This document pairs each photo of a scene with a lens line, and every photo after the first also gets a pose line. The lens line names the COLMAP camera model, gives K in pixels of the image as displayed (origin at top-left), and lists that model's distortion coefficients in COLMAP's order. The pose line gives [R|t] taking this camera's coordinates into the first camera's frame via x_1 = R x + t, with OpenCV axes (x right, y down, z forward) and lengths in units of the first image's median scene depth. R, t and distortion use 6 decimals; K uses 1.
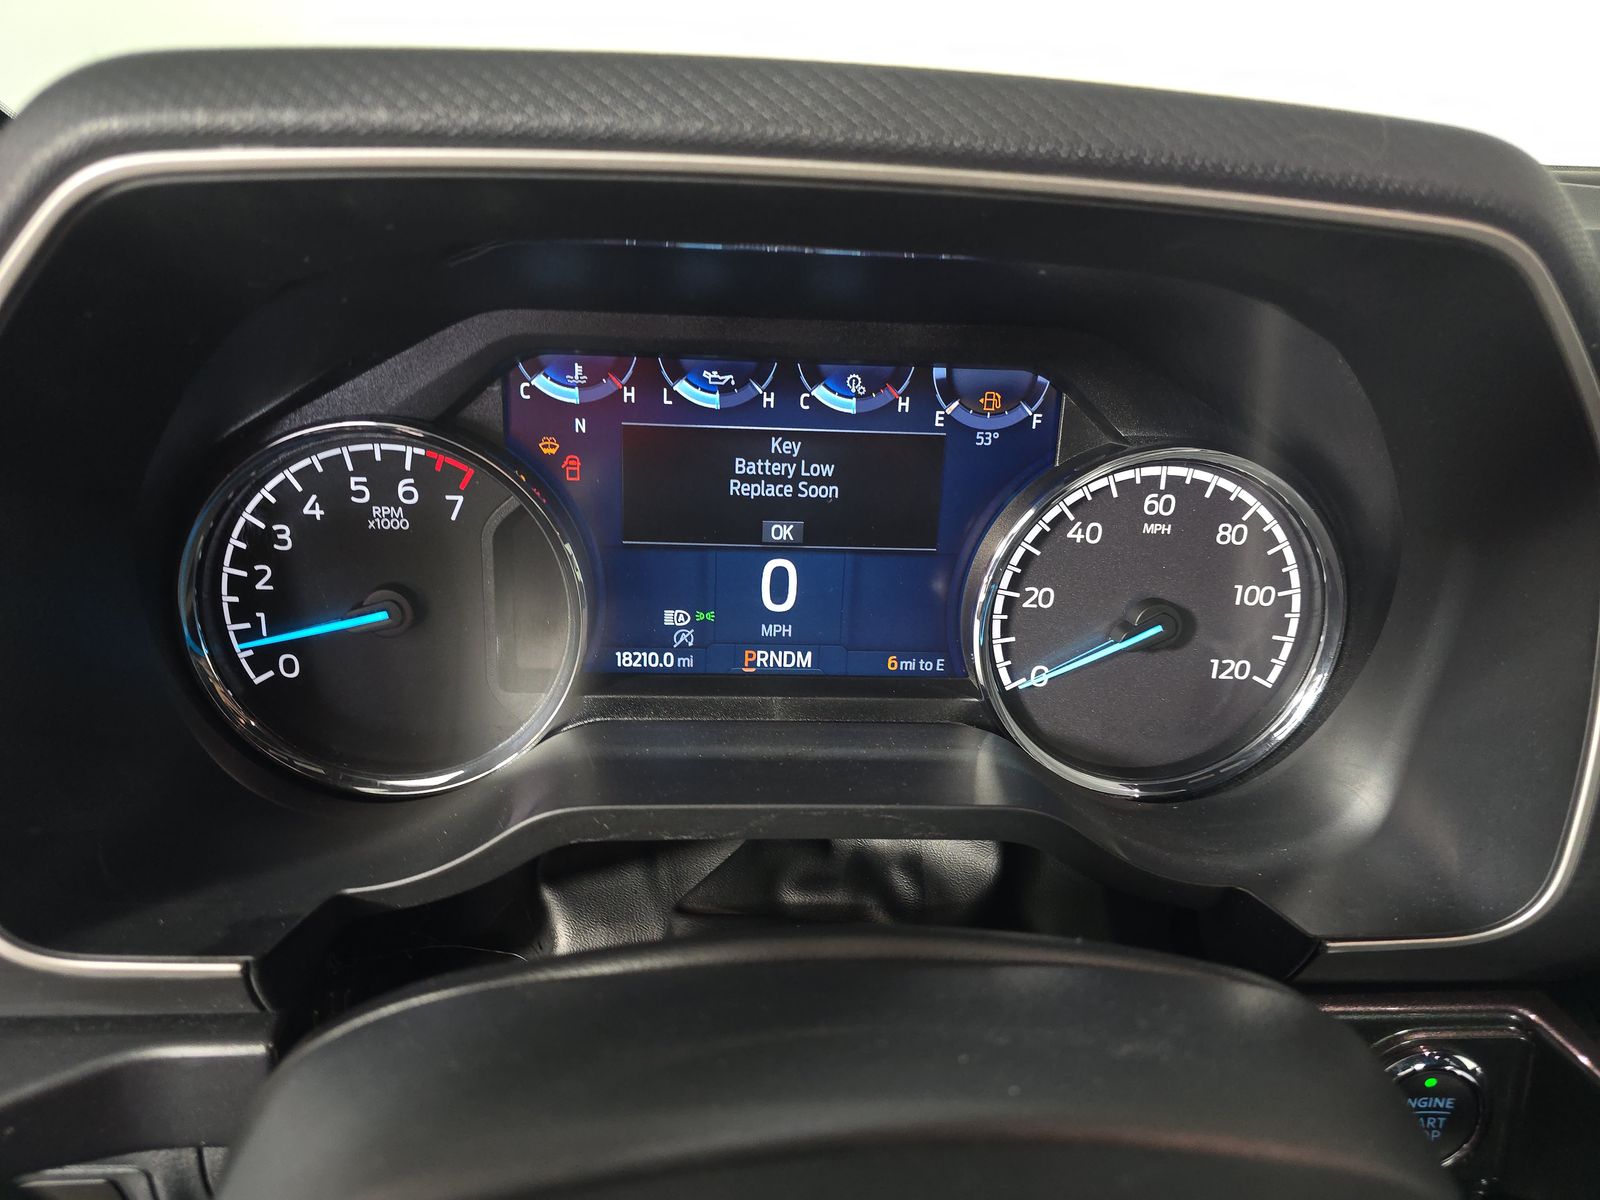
lens RADIAL K [[1102.9, 0, 787.9], [0, 1102.9, 599.6], [0, 0, 1]] dist [0.053670, -0.061646]
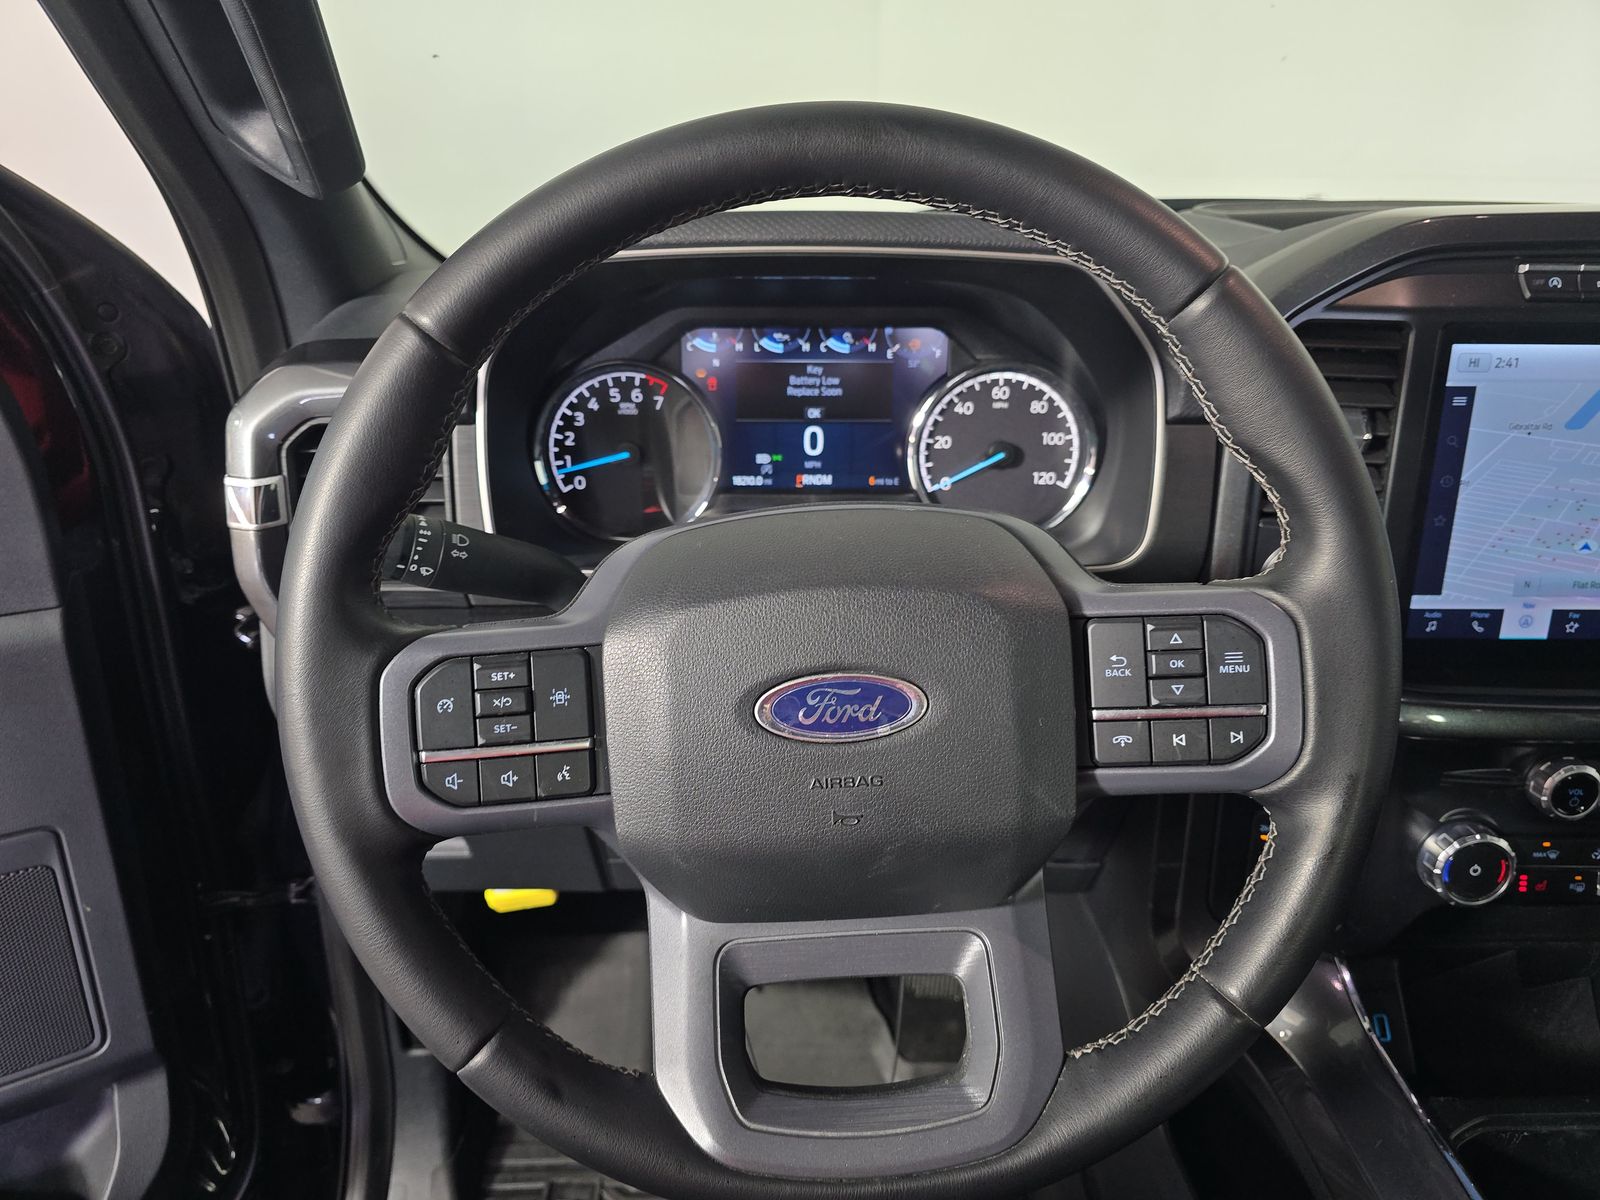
lens RADIAL K [[1102.9, 0, 787.9], [0, 1102.9, 599.6], [0, 0, 1]] dist [0.053670, -0.061646]
pose [[0.997297, -0.016849, -0.071520, 0.086907], [0.017767, 0.999768, 0.012216, 0.259173], [0.071297, -0.013454, 0.997364, -1.043344]]
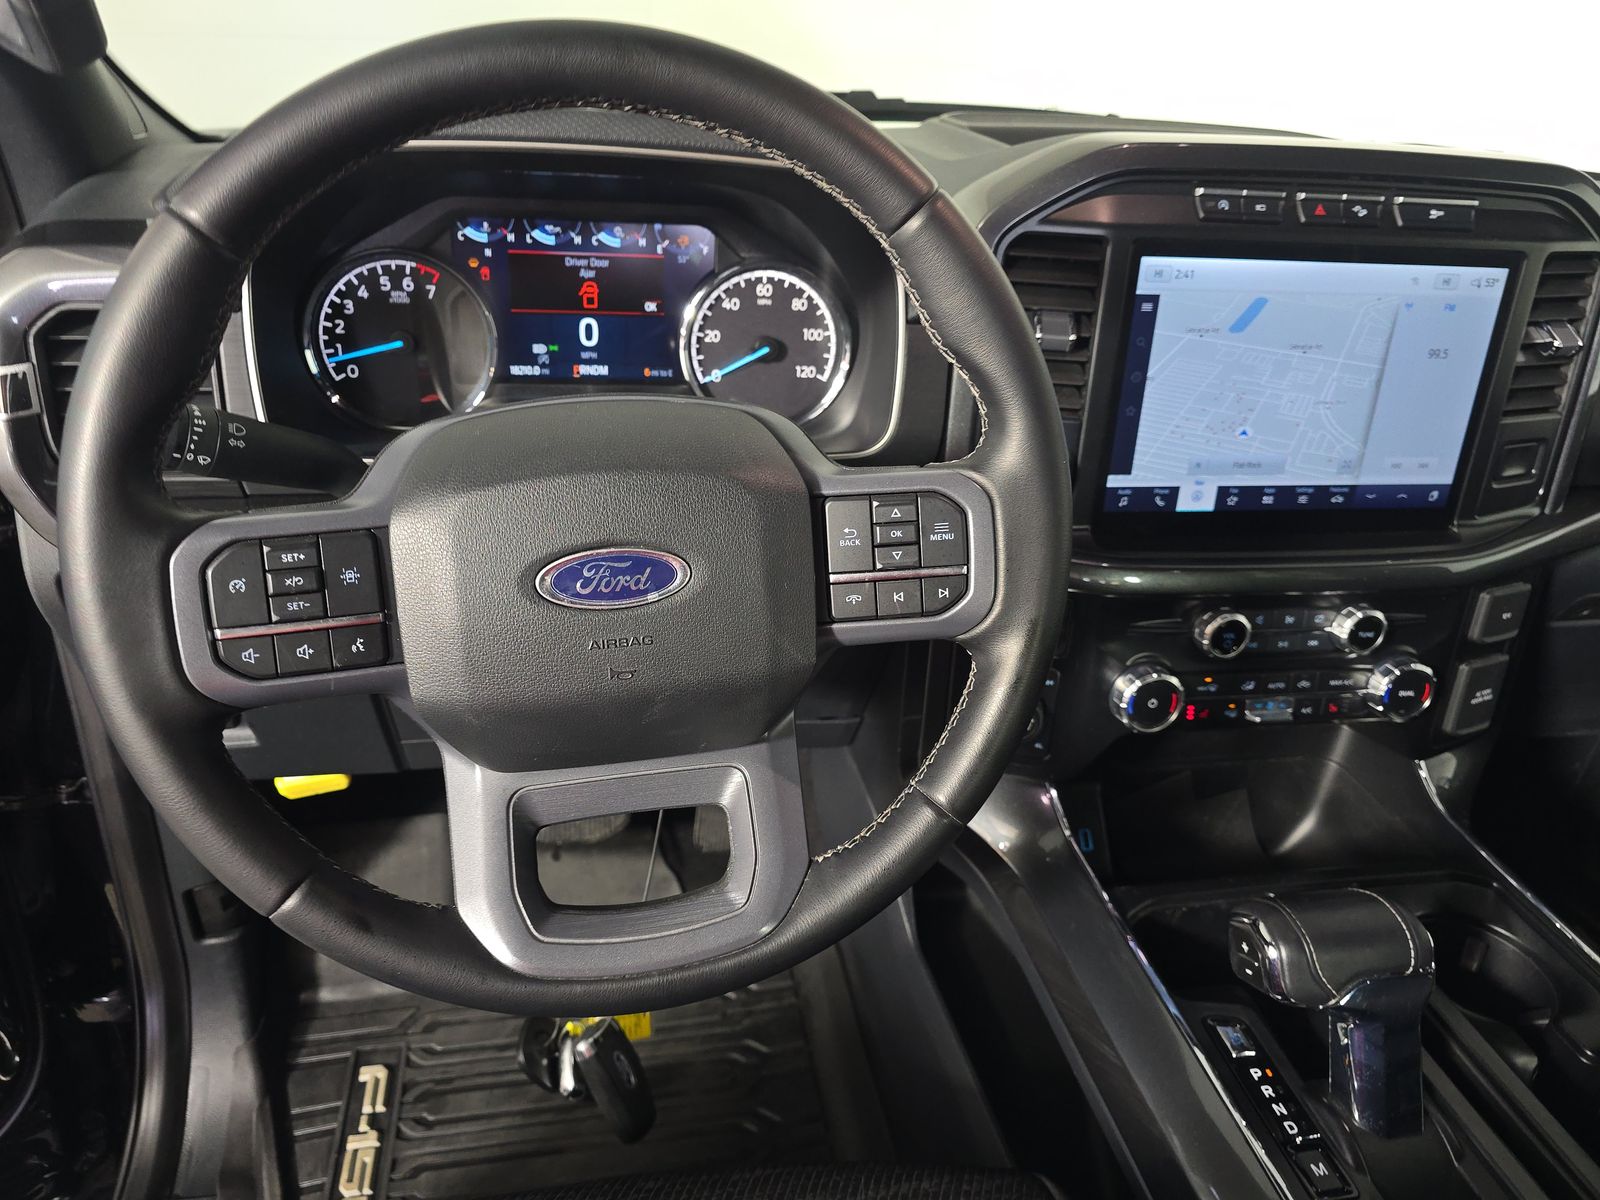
lens RADIAL K [[1102.9, 0, 787.9], [0, 1102.9, 599.6], [0, 0, 1]] dist [0.053670, -0.061646]
pose [[0.992909, -0.041089, 0.111550, 0.115085], [0.028158, 0.992953, 0.115117, 0.266863], [-0.115494, -0.111159, 0.987069, -1.207741]]
